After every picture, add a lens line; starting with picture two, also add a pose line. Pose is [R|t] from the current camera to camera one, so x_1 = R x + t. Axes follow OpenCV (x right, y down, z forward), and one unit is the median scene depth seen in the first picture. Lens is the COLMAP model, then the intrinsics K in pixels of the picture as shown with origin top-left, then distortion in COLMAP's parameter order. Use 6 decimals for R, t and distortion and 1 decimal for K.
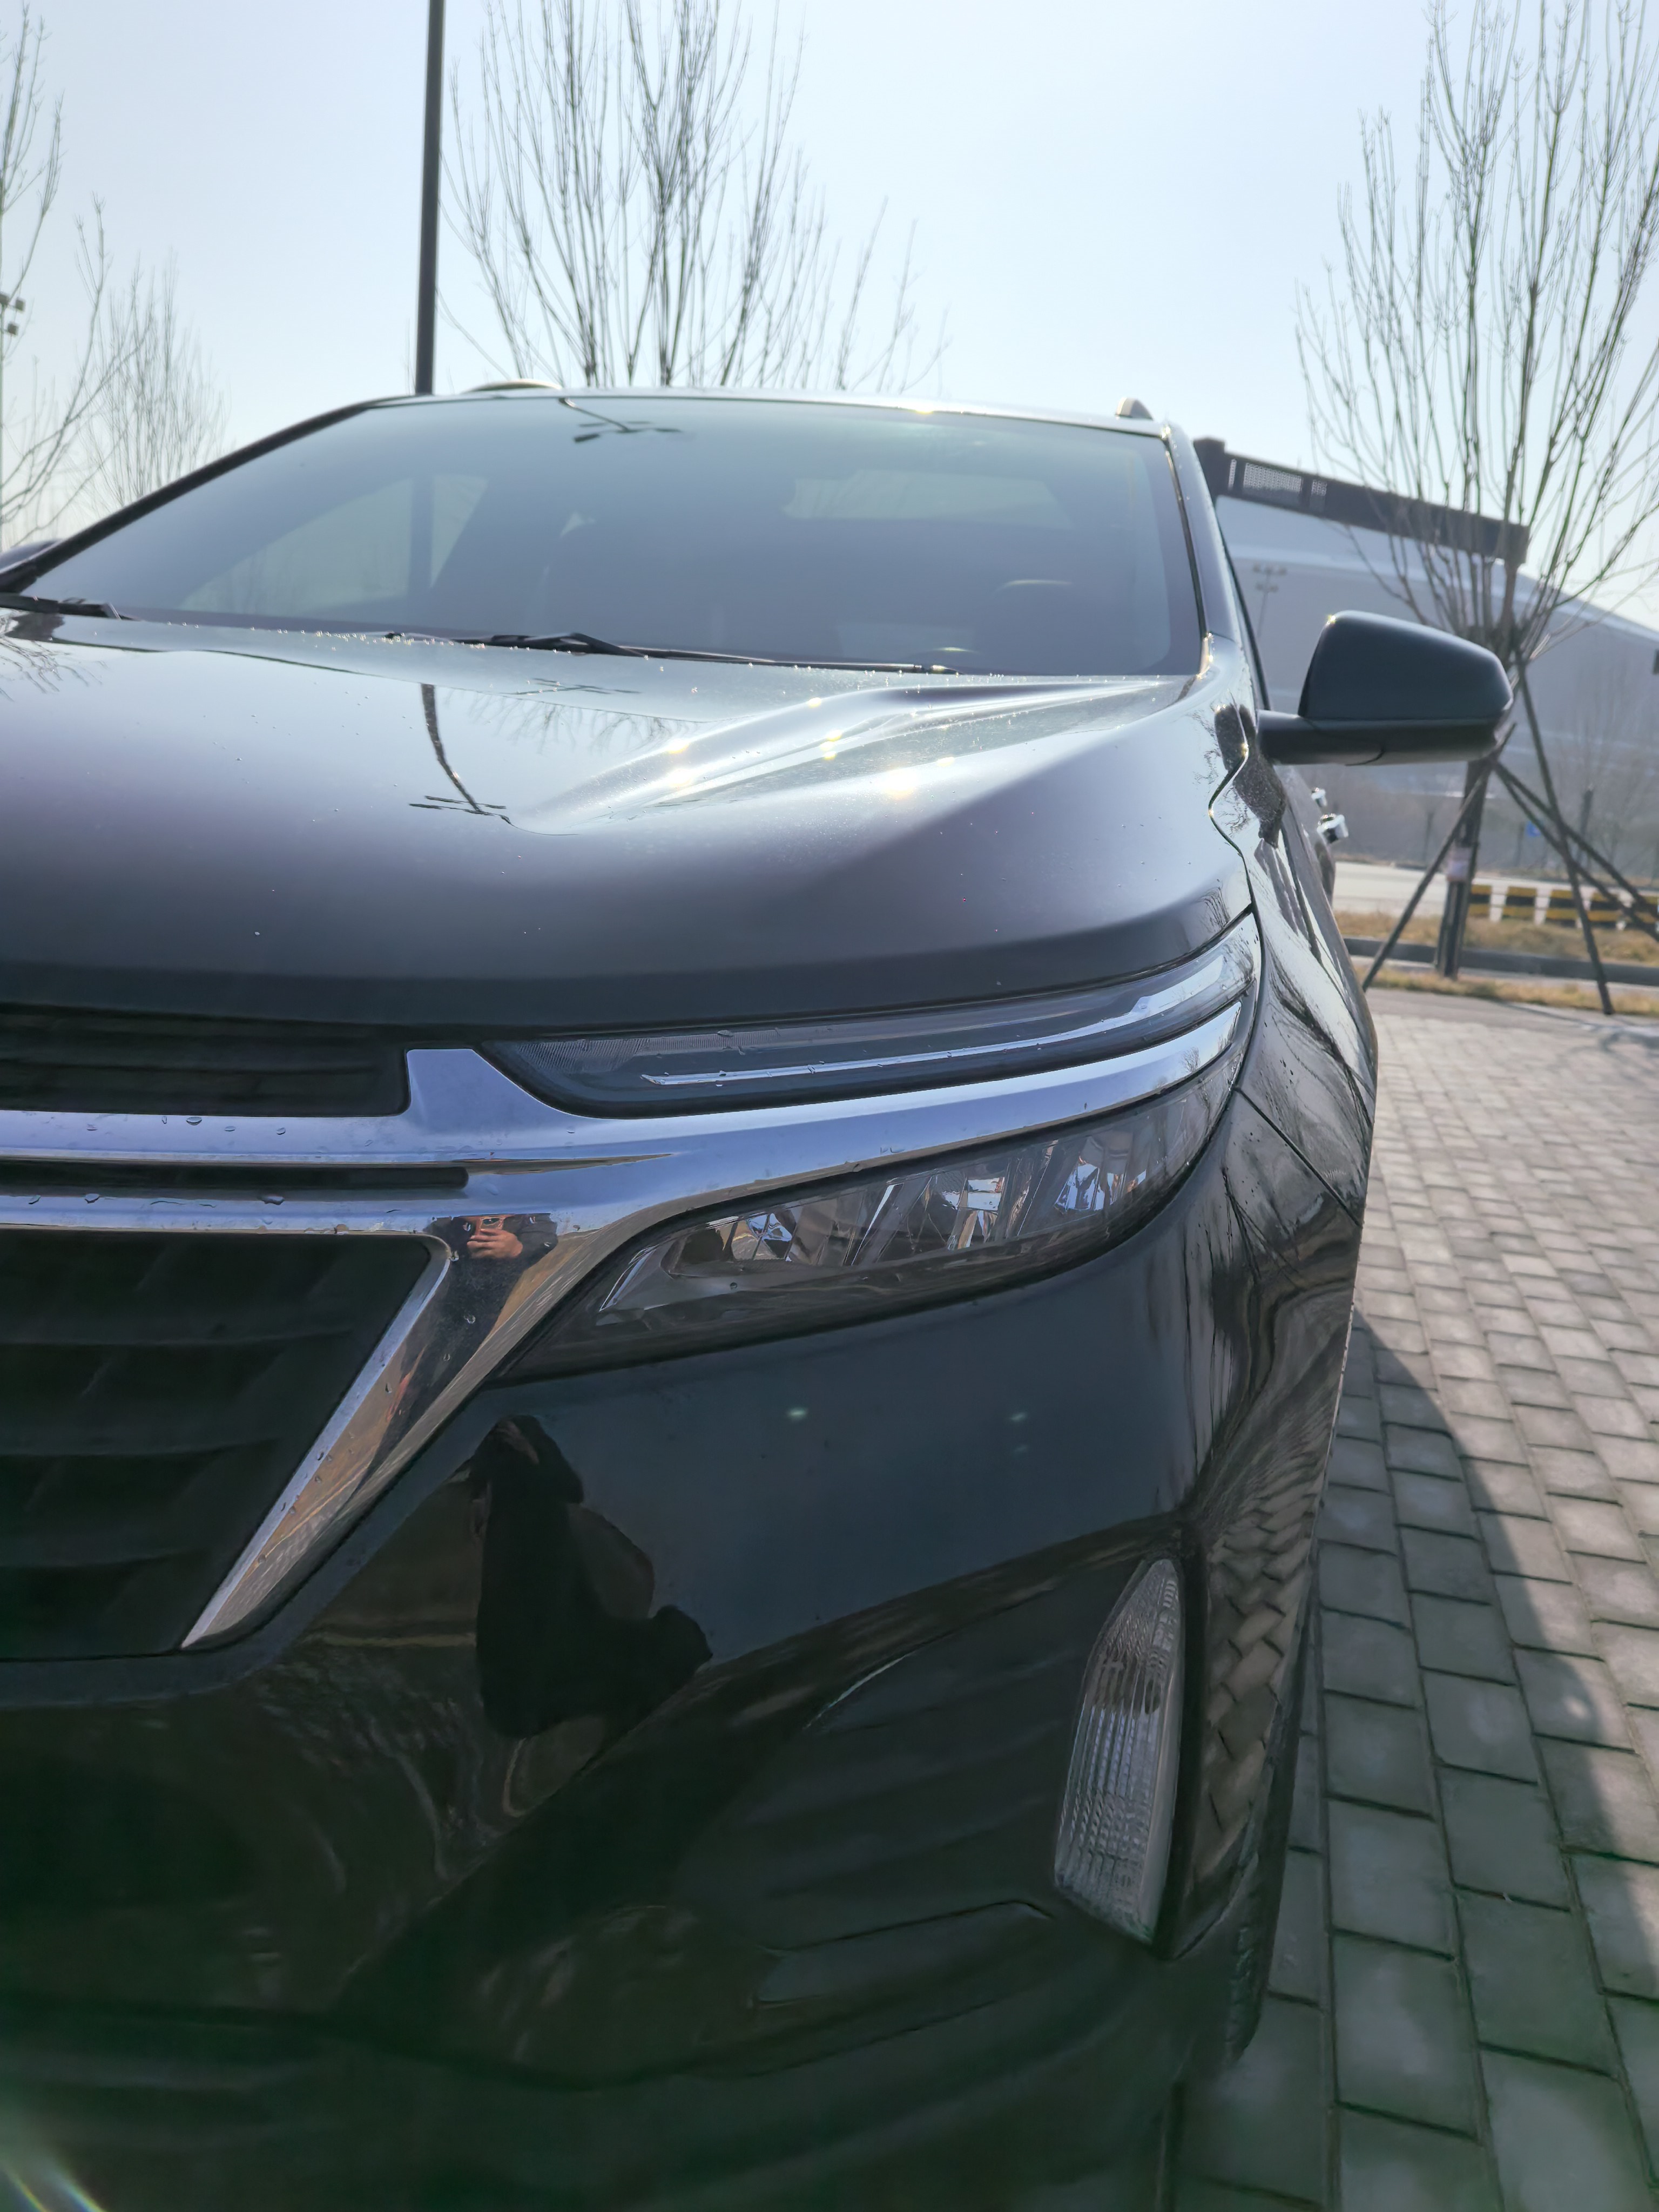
lens RADIAL K [[1767.4, 0, 816.0], [0, 1767.4, 1124.3], [0, 0, 1]] dist [0.053232, -0.061058]
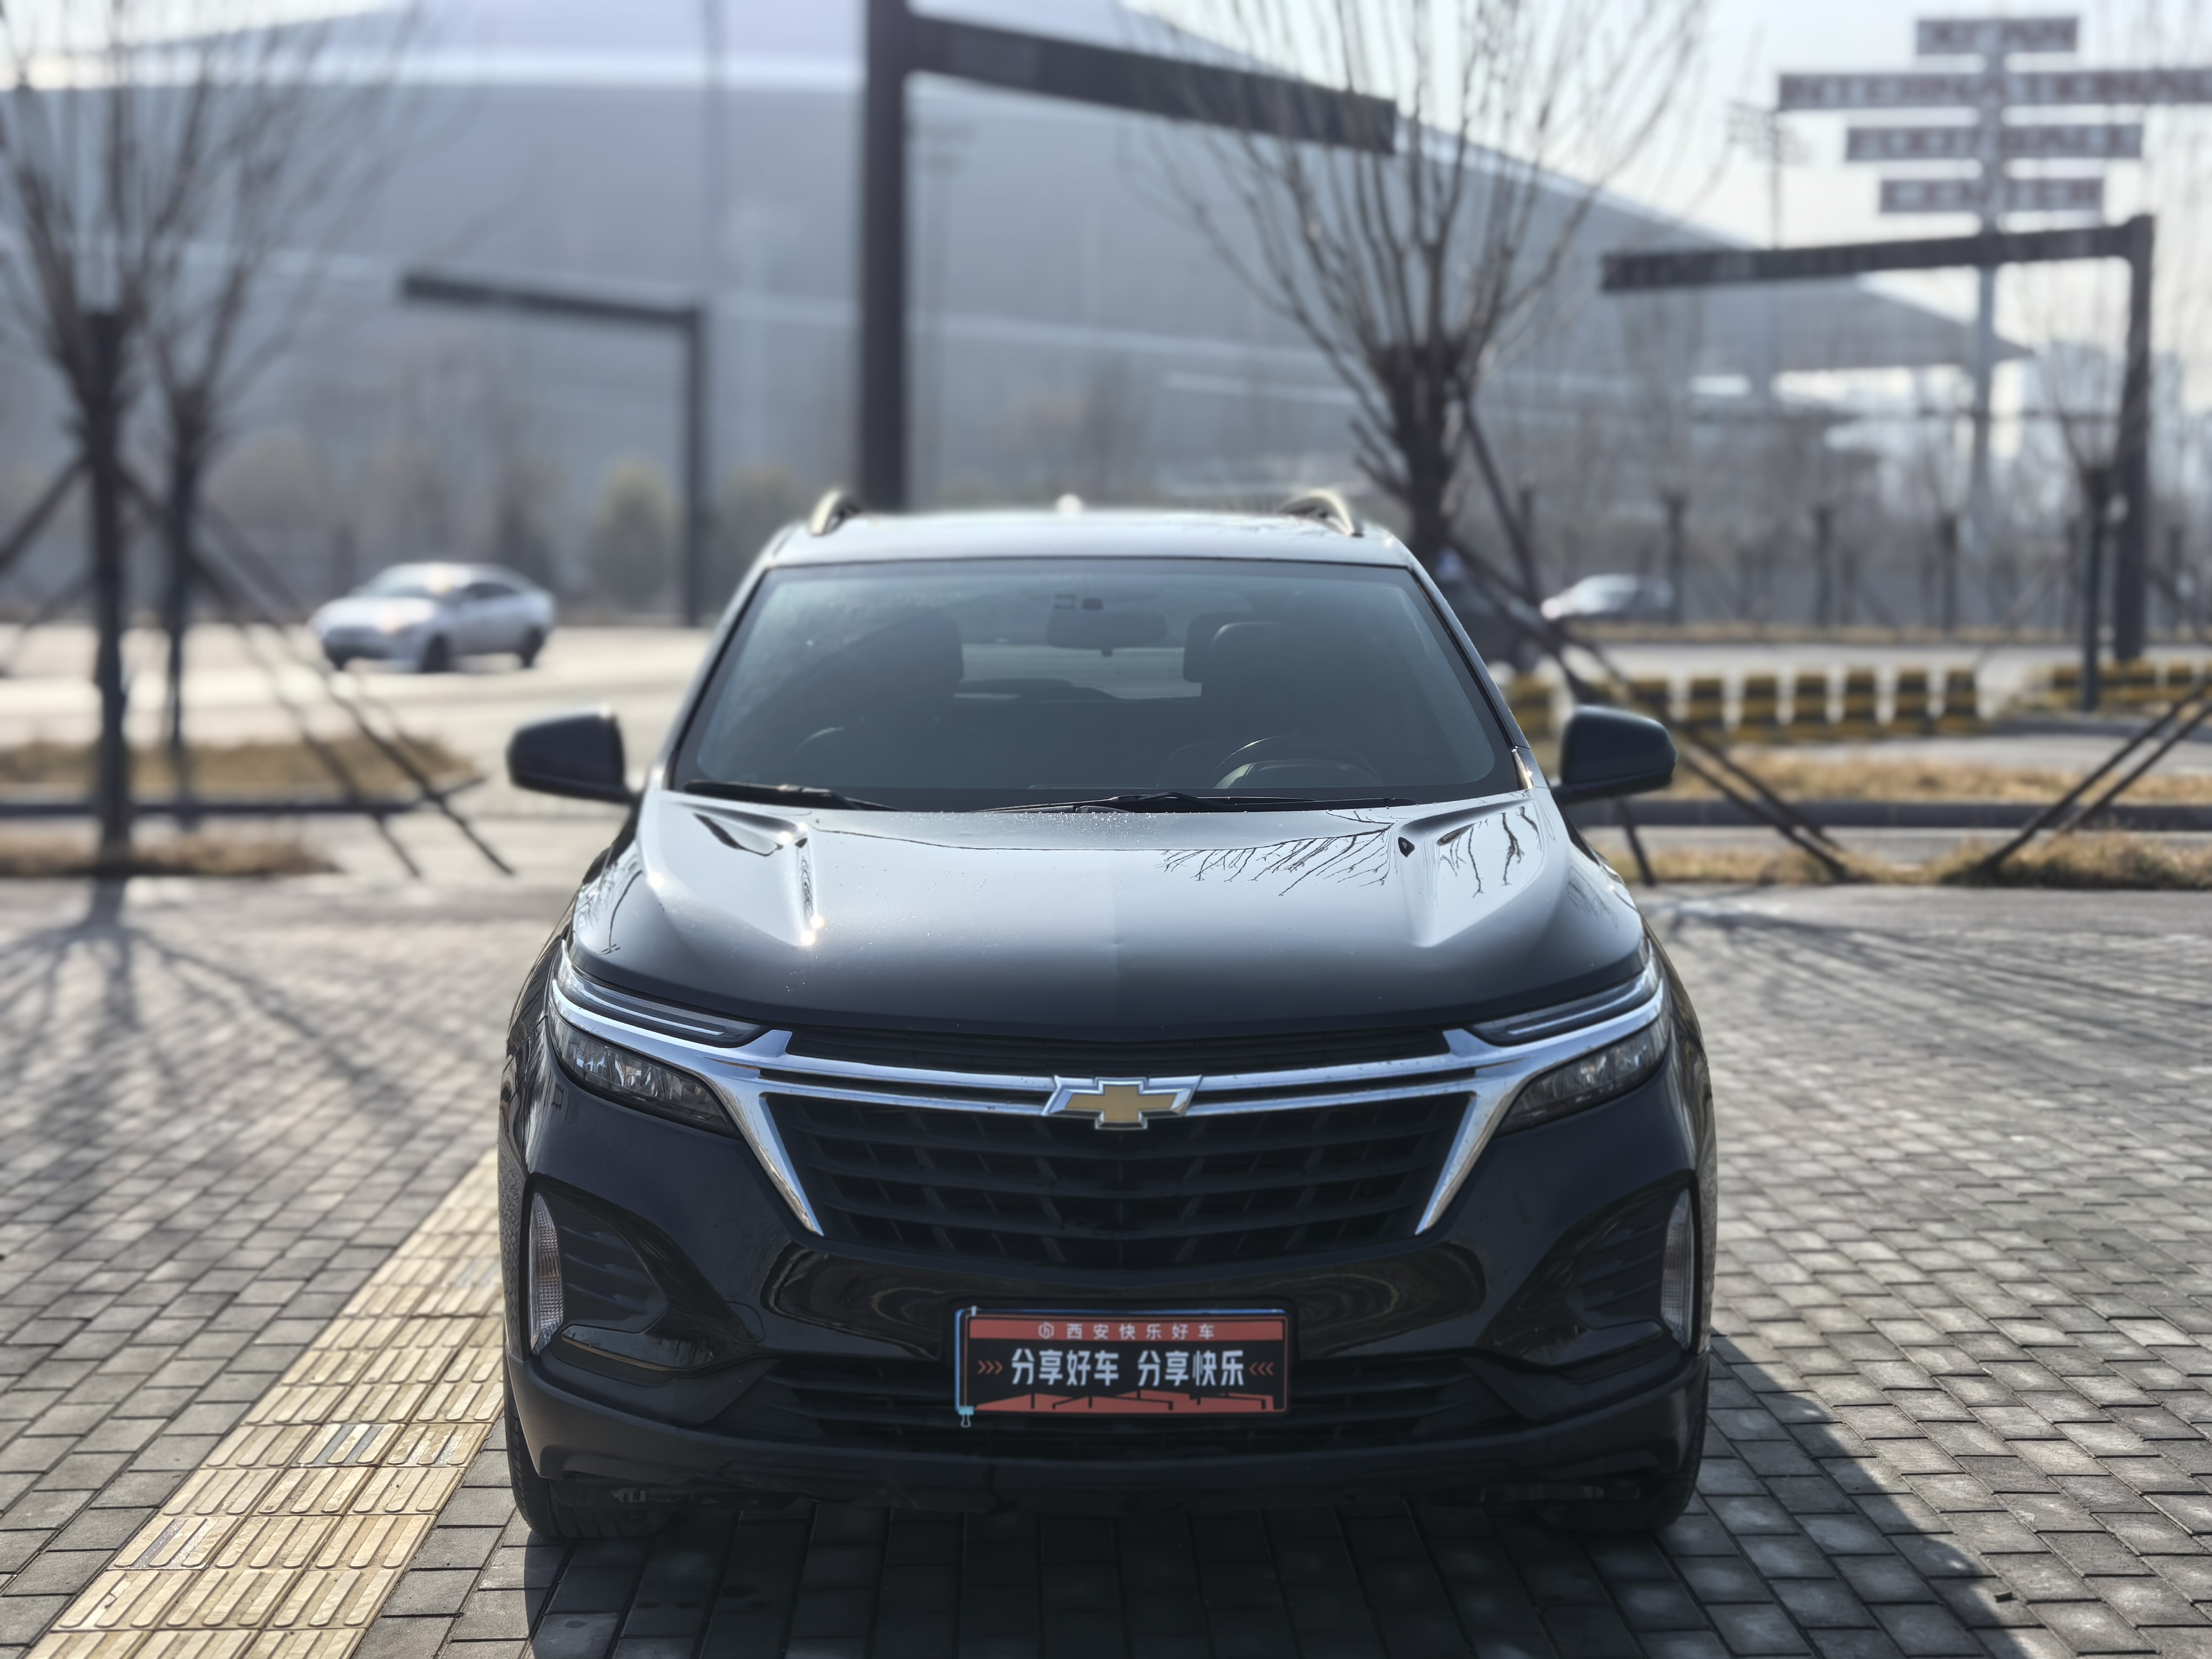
lens RADIAL K [[3549.3, 0, 1146.6], [0, 3549.3, 830.0], [0, 0, 1]] dist [0.020069, 0.110280]
pose [[0.952057, -0.096664, 0.290247, -0.647379], [0.124344, 0.989133, -0.078446, 0.007768], [-0.279510, 0.110776, 0.953731, -1.231302]]
